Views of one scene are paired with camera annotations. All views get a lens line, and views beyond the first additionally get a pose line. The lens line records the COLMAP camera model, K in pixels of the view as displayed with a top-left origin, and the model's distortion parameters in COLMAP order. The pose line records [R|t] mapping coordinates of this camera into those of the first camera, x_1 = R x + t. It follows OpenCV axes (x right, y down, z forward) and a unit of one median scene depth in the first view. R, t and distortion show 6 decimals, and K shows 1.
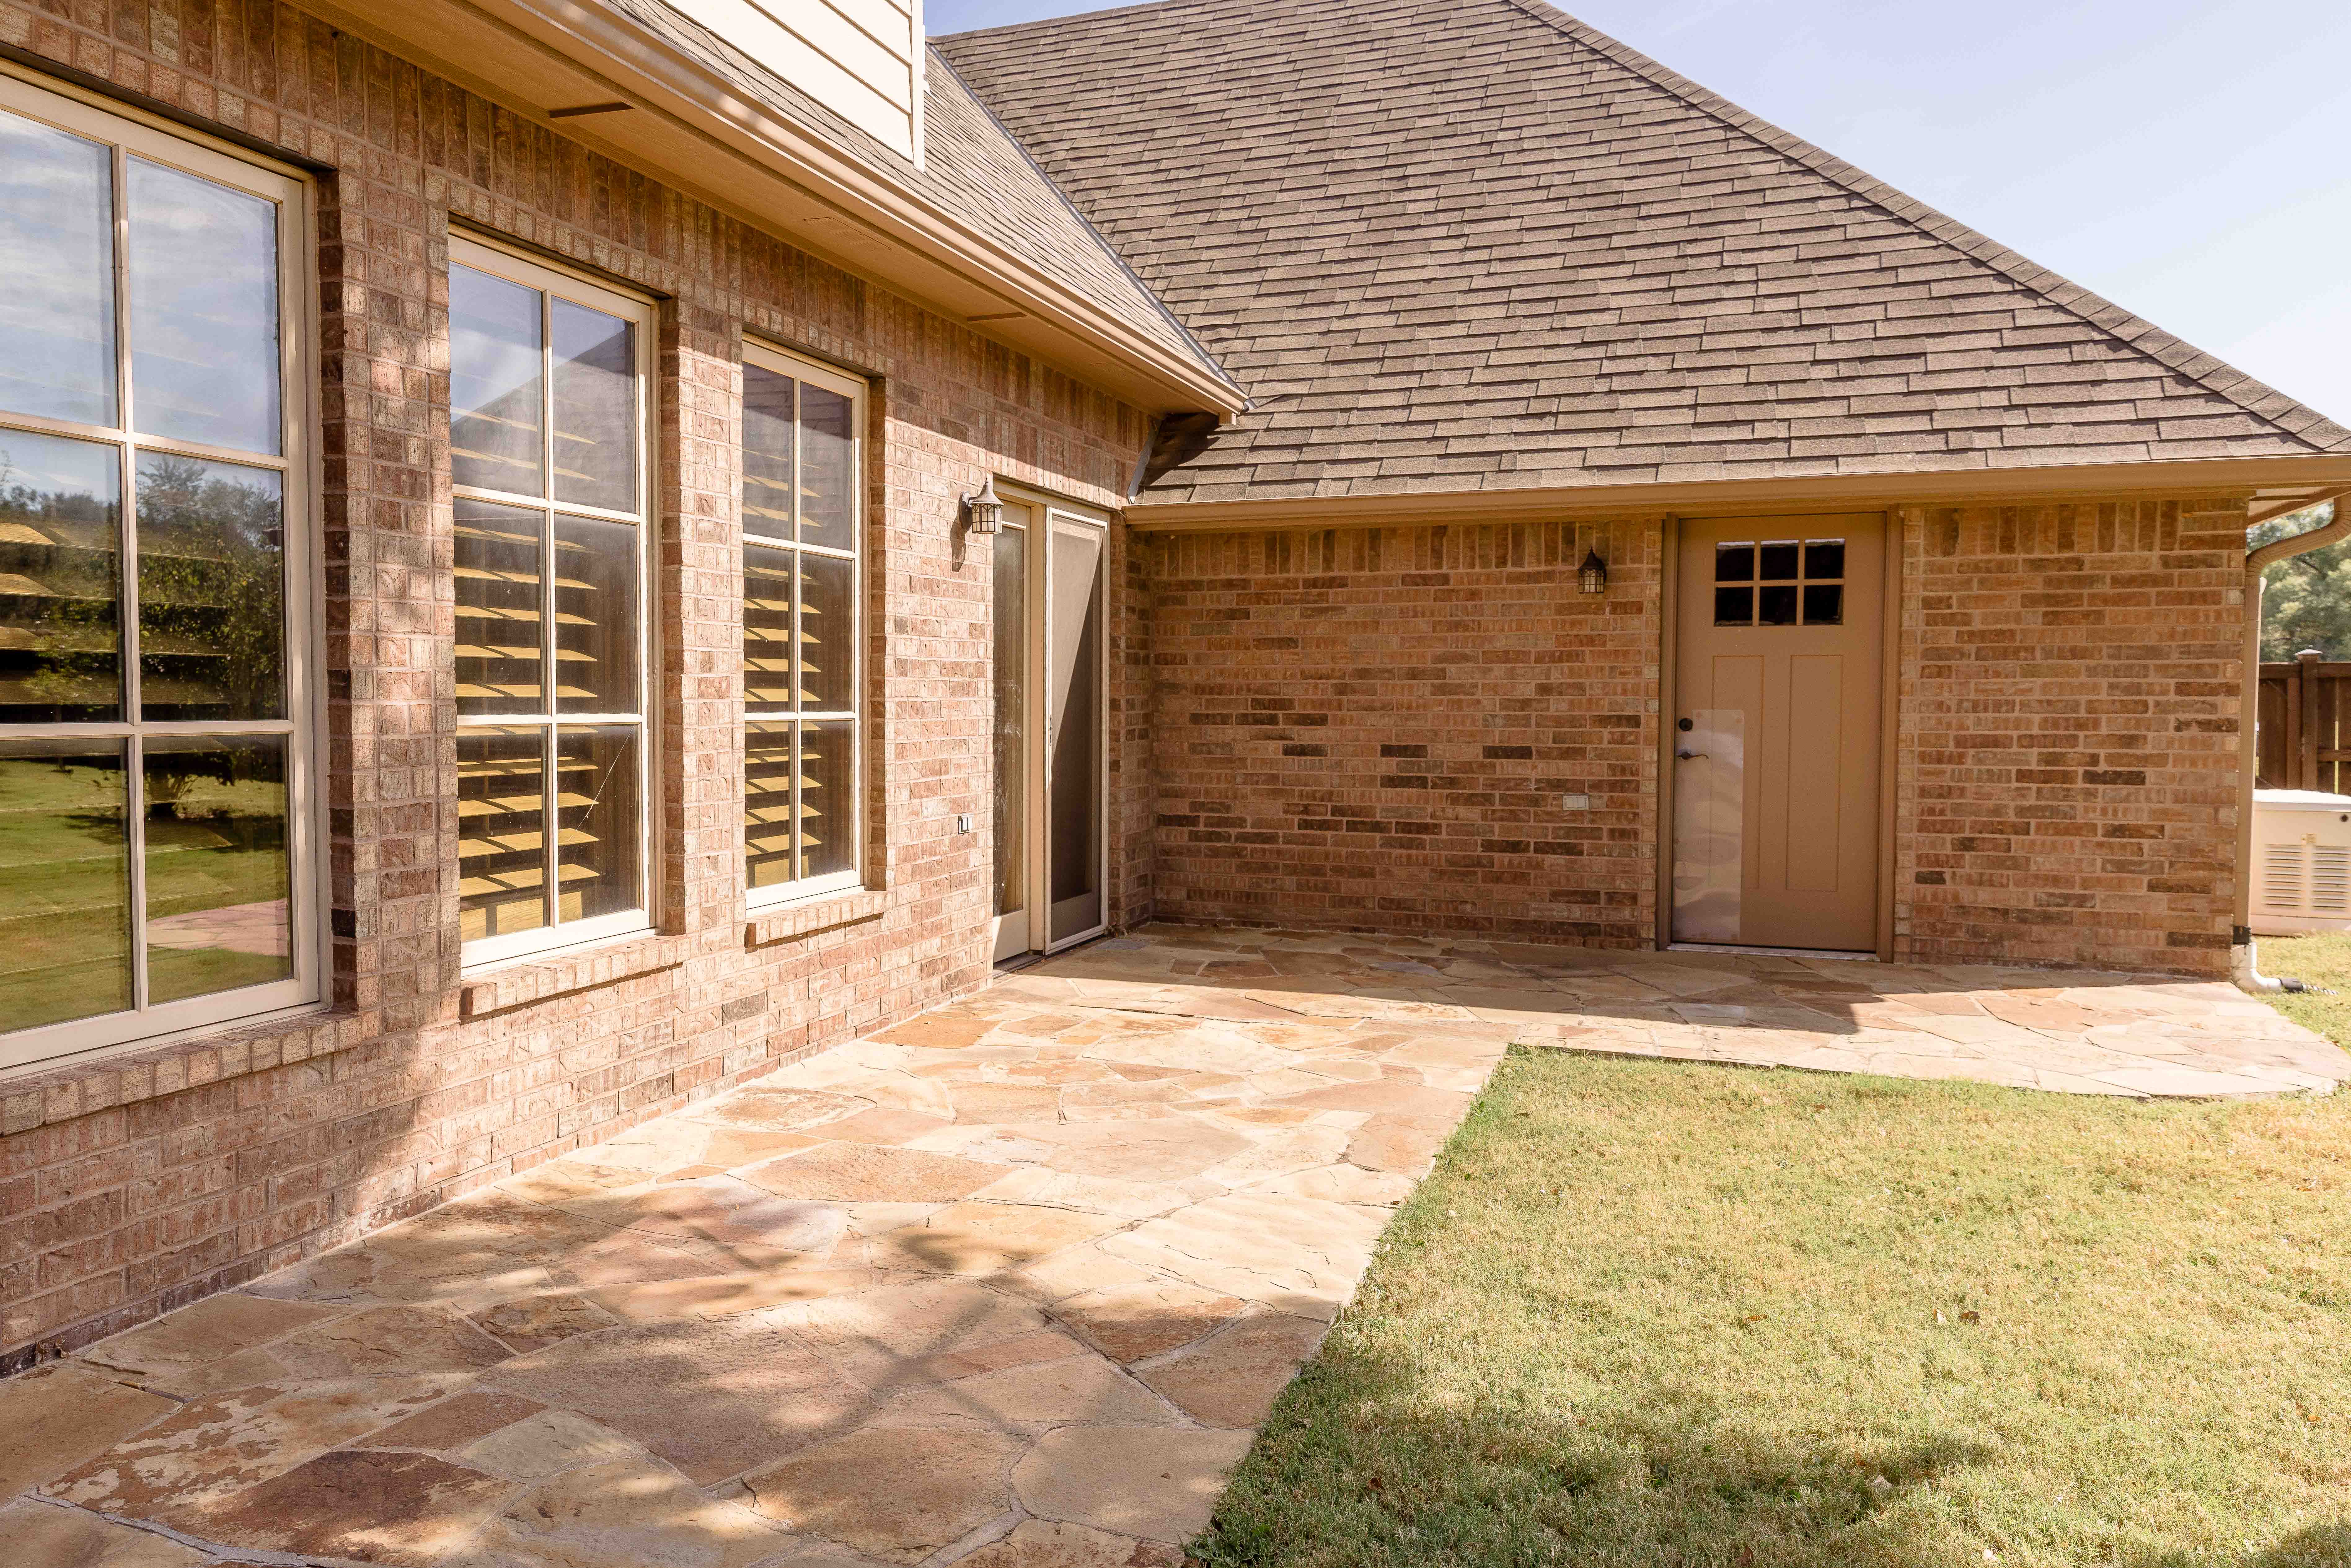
lens RADIAL K [[1630.8, 0, 1167.8], [0, 1630.8, 785.1], [0, 0, 1]] dist [0.011149, 0.001251]
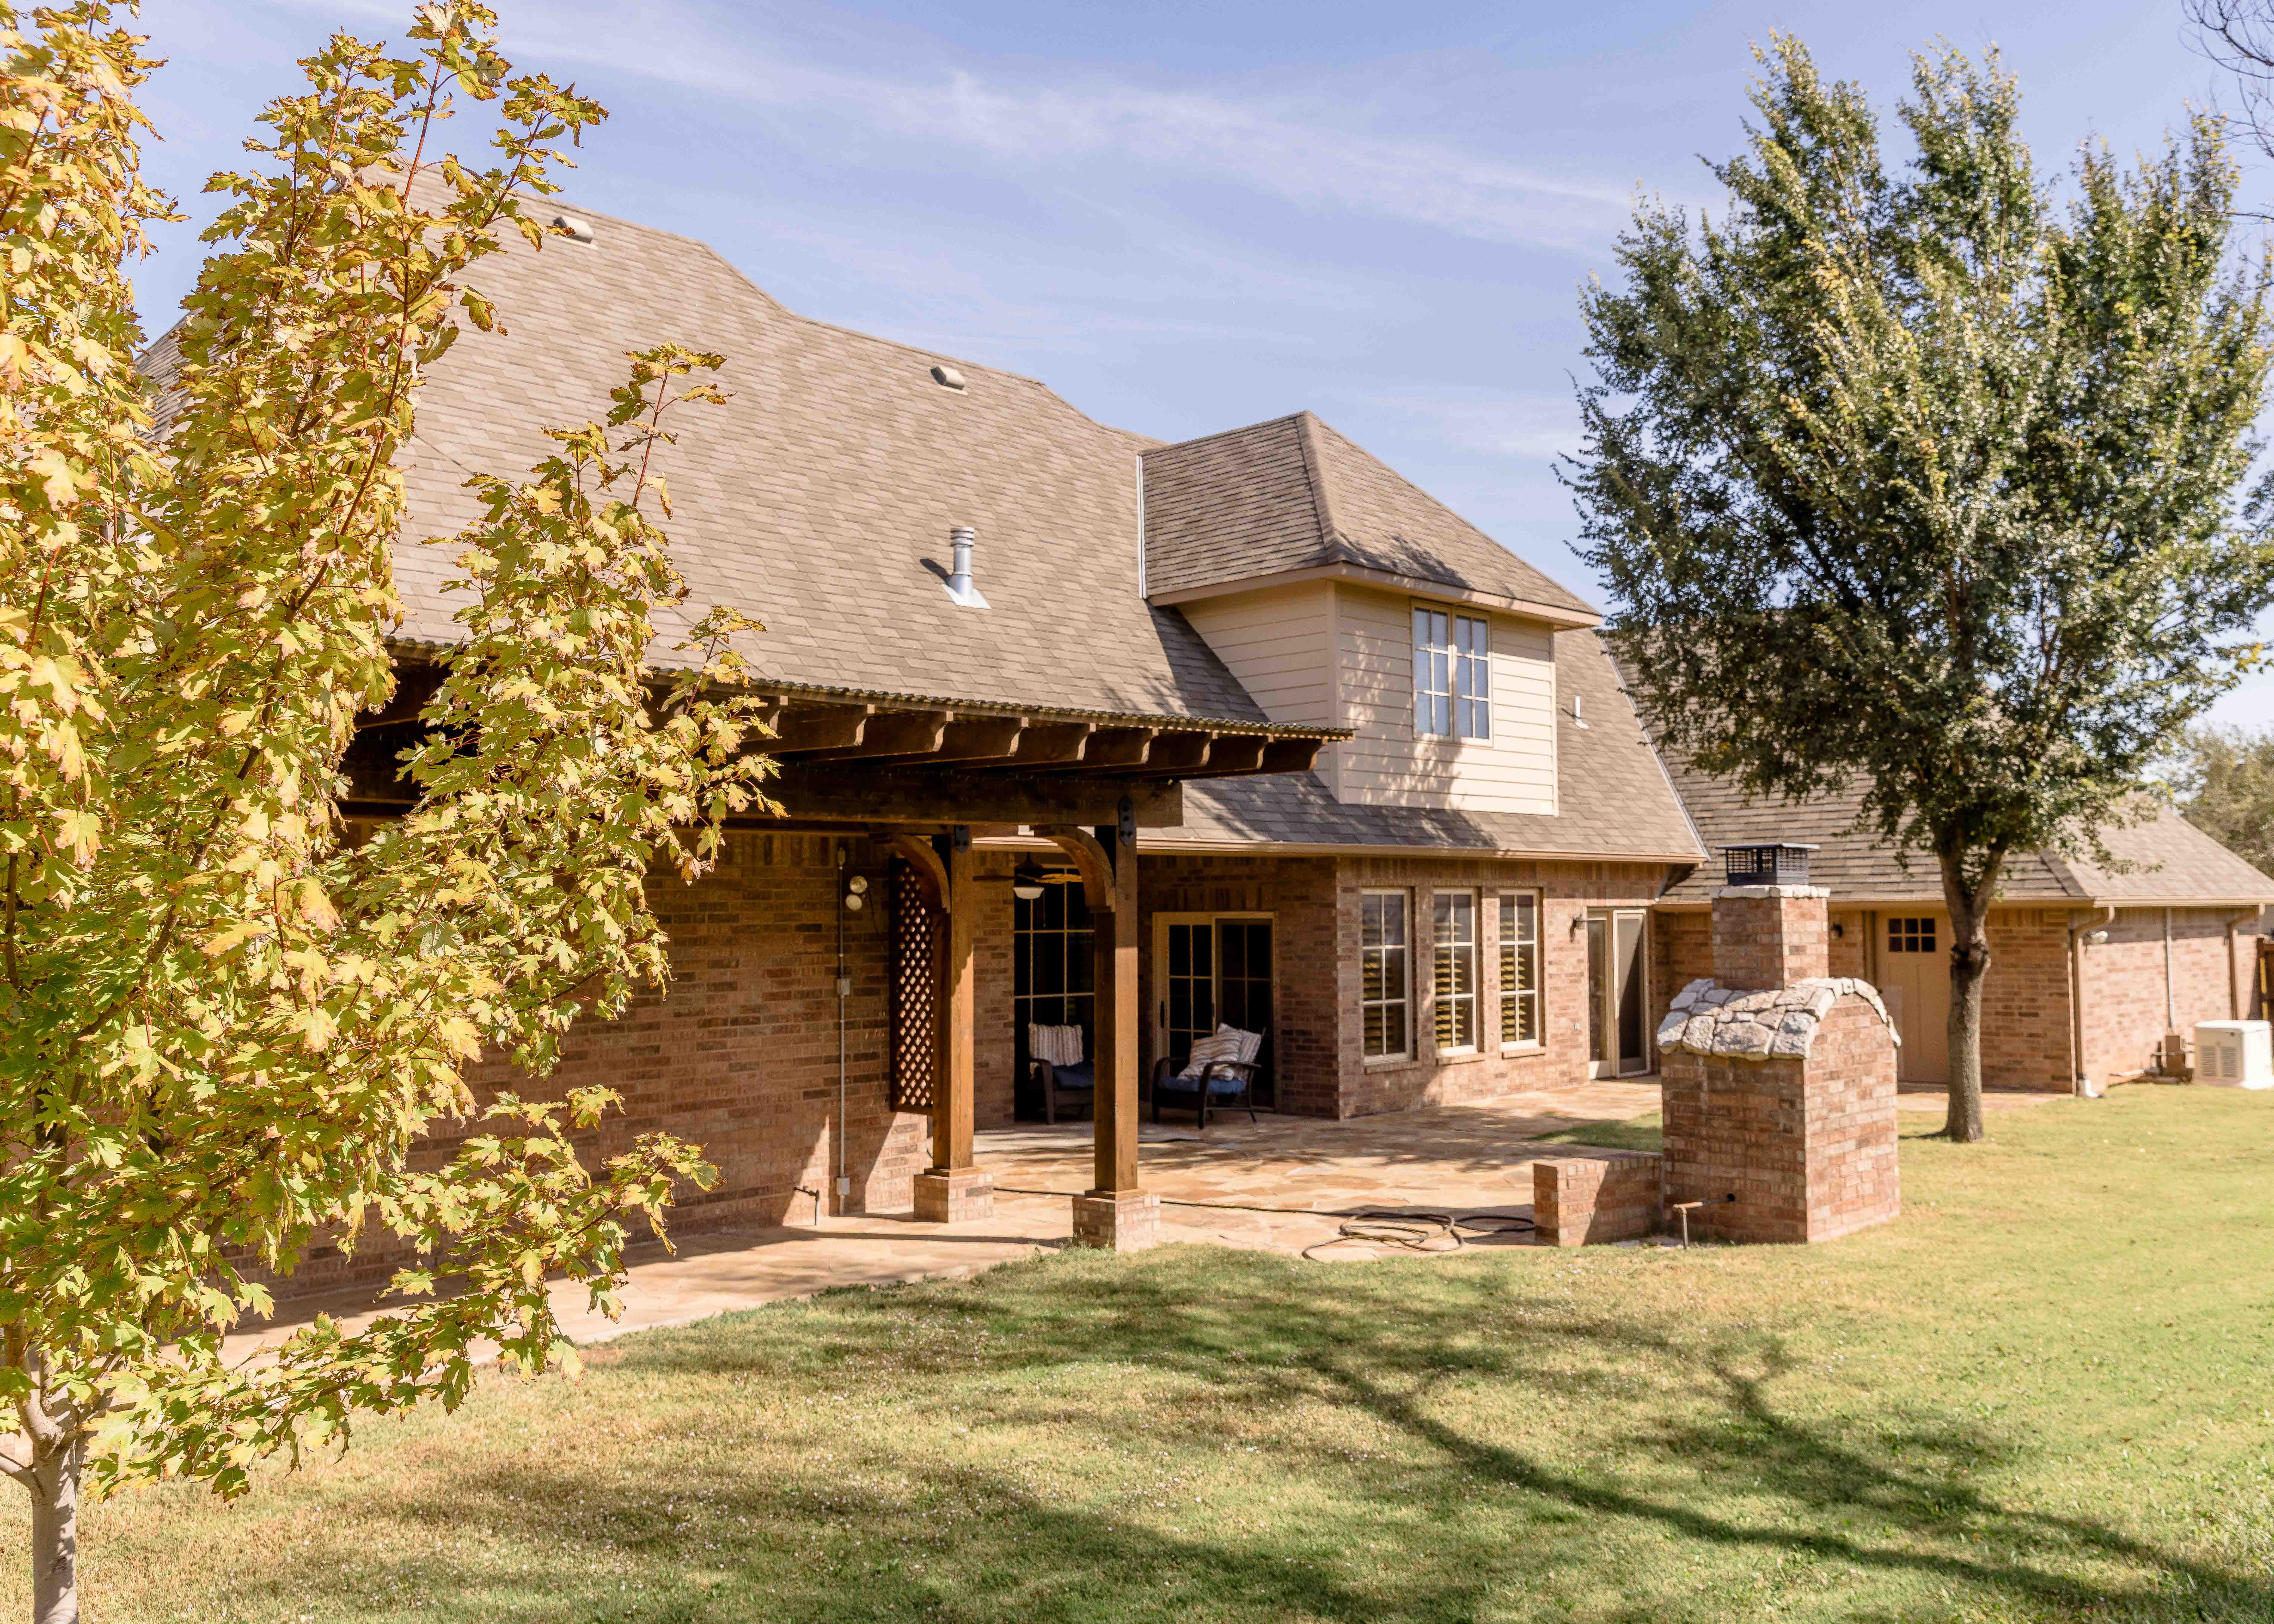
lens RADIAL K [[1870.3, 0, 1137.0], [0, 1870.3, 815.5], [0, 0, 1]] dist [0.002230, -0.000712]
pose [[0.891140, -0.037277, -0.452194, 0.833083], [-0.009505, 0.994867, -0.100744, -0.008934], [0.453629, 0.094075, 0.886212, -2.809123]]
